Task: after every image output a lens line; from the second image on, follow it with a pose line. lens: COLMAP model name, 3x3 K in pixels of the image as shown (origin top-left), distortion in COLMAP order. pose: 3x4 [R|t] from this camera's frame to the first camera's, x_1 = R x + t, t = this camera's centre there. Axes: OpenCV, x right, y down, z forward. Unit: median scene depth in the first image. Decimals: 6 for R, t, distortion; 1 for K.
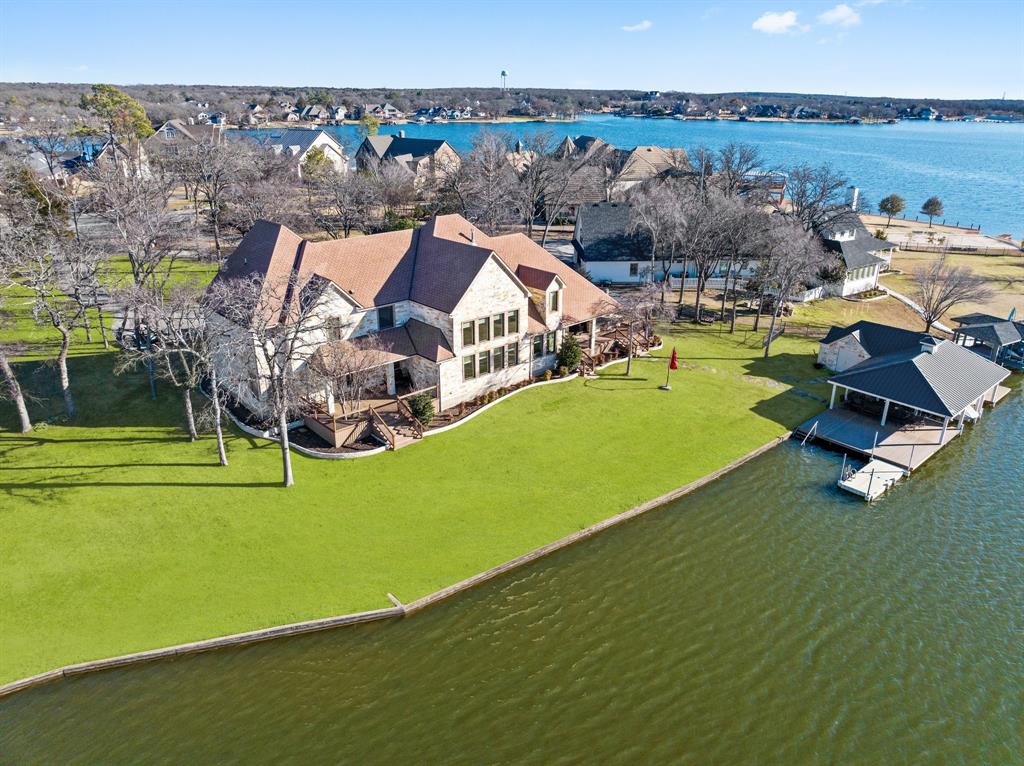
lens RADIAL K [[715.1, 0, 512.0], [0, 715.1, 383.0], [0, 0, 1]] dist [-0.022694, 0.001359]
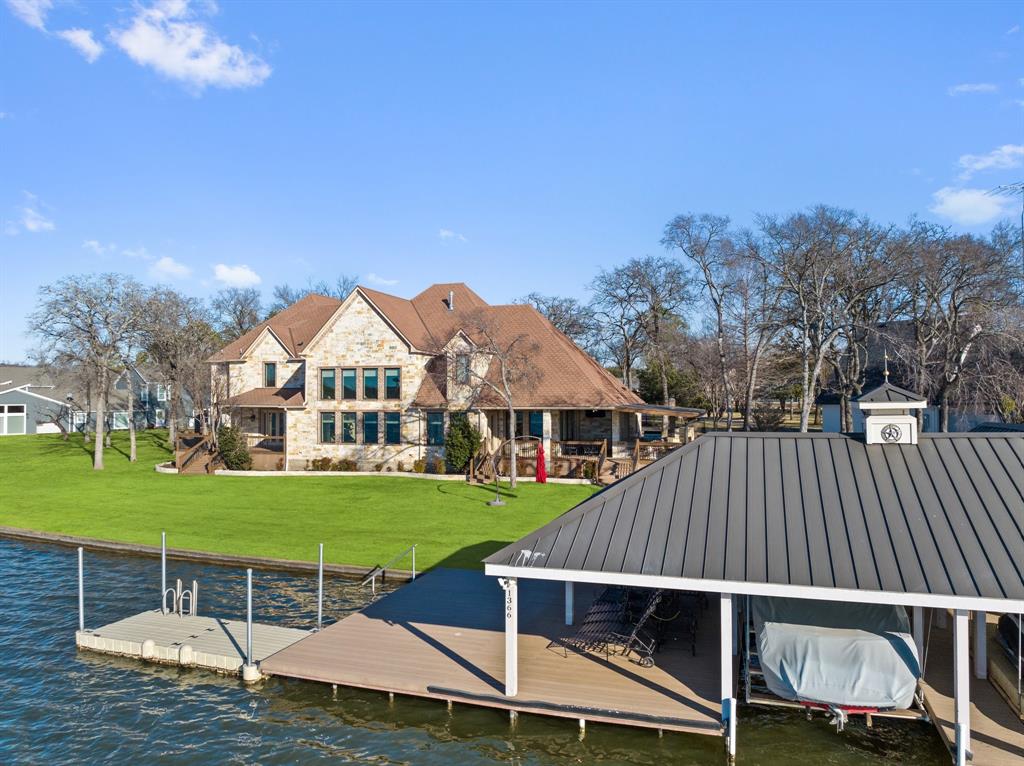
lens RADIAL K [[723.9, 0, 512.0], [0, 723.9, 383.0], [0, 0, 1]] dist [-0.037130, -0.003027]
pose [[0.496785, -0.022024, -0.867594, 0.748434], [-0.321418, 0.923924, -0.207498, 0.034398], [0.806161, 0.381942, 0.451913, 0.764950]]
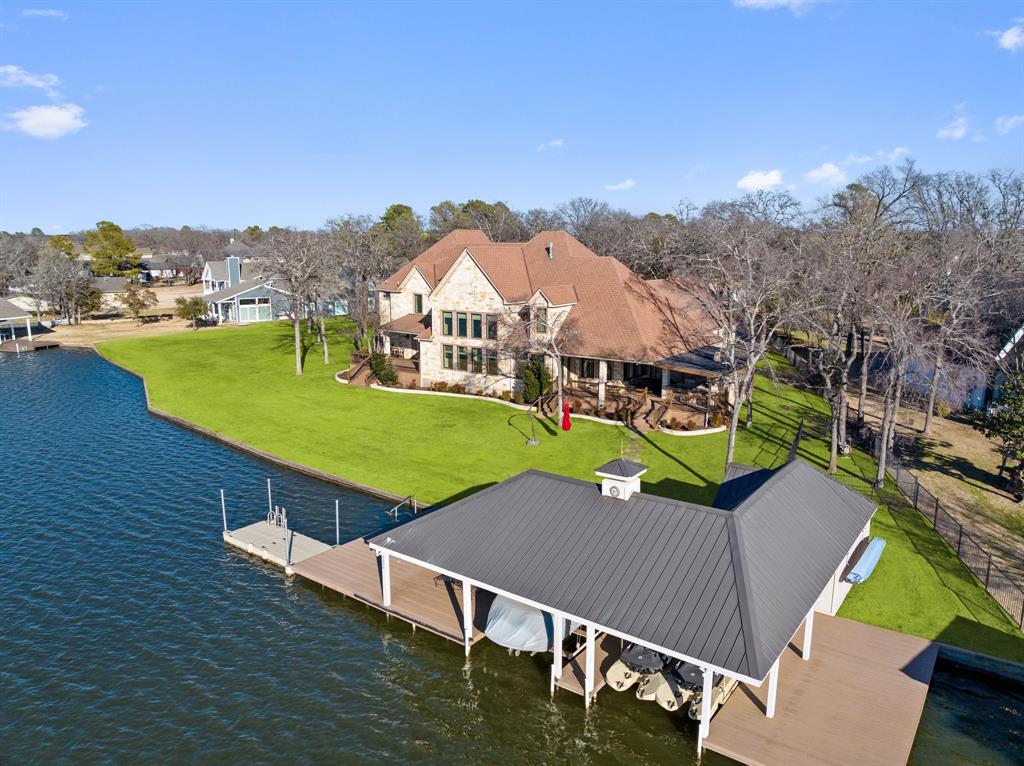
lens RADIAL K [[715.1, 0, 512.0], [0, 715.1, 383.0], [0, 0, 1]] dist [-0.022694, 0.001359]
pose [[0.198763, 0.183309, -0.962752, 0.967340], [-0.367886, 0.924471, 0.100069, -0.124194], [0.908379, 0.334293, 0.251188, 0.819652]]
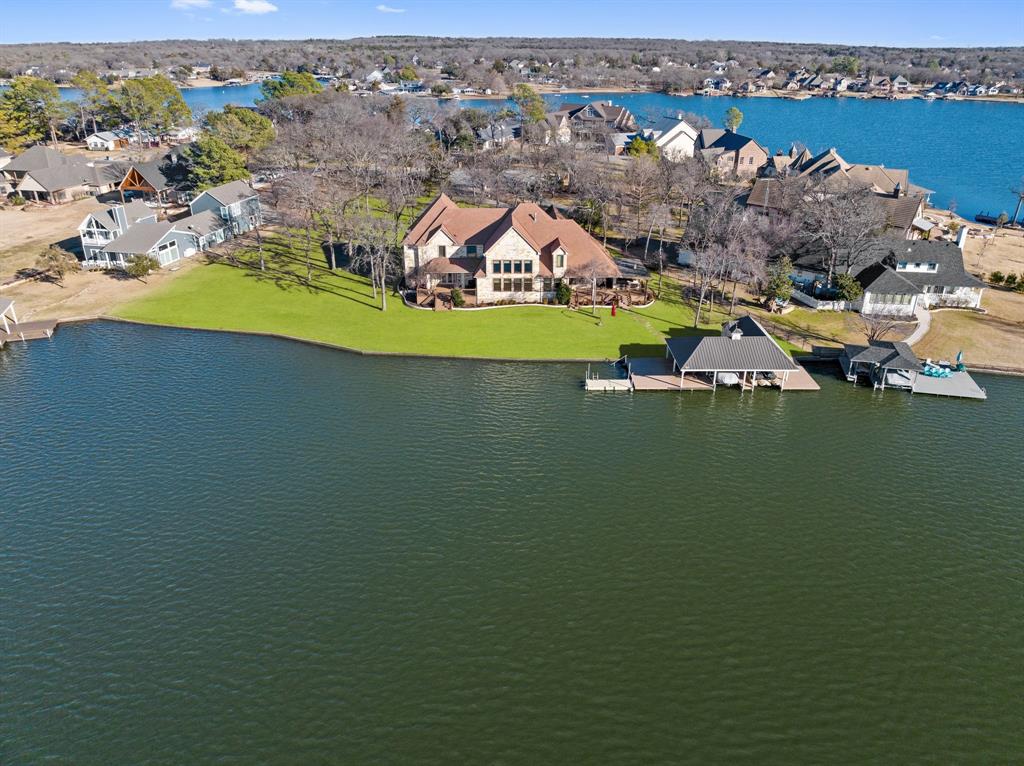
lens RADIAL K [[715.1, 0, 512.0], [0, 715.1, 383.0], [0, 0, 1]] dist [-0.022694, 0.001359]
pose [[0.749565, 0.283429, -0.598181, 1.156245], [-0.248255, 0.958099, 0.142884, -0.052114], [0.613614, 0.041401, 0.788520, -0.449119]]
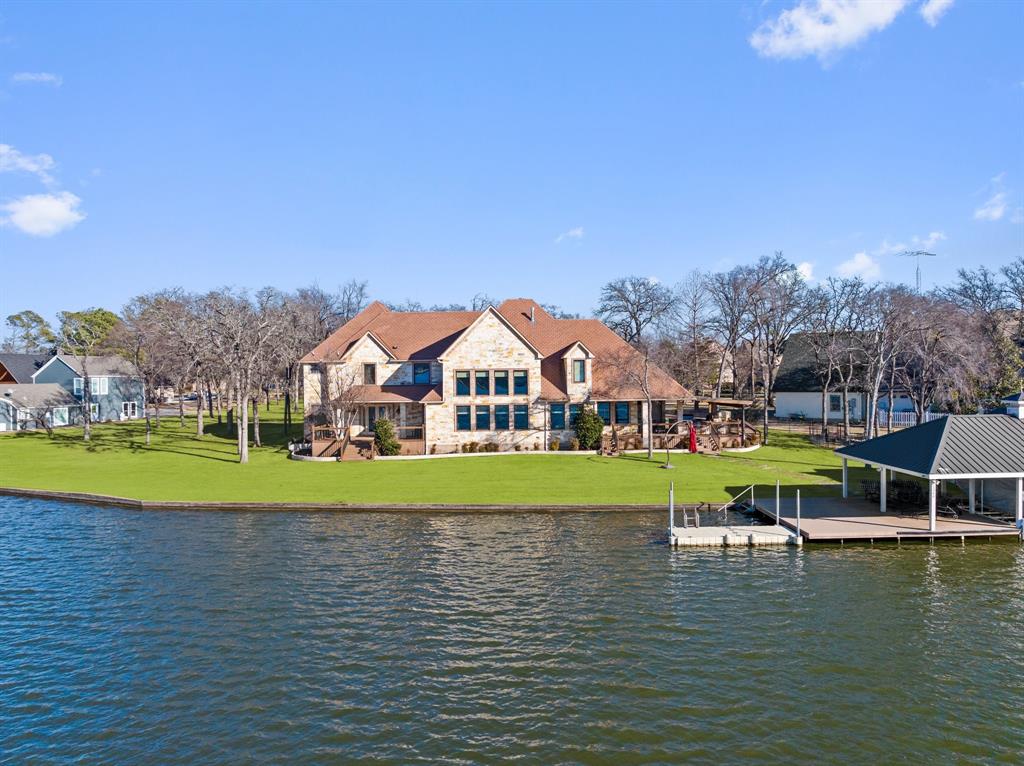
lens RADIAL K [[732.5, 0, 512.0], [0, 732.5, 383.0], [0, 0, 1]] dist [-0.032332, 0.000962]
pose [[0.744312, -0.007990, -0.667784, 0.673083], [-0.237167, 0.931588, -0.275492, 0.197830], [0.624301, 0.363428, 0.691497, 0.303571]]
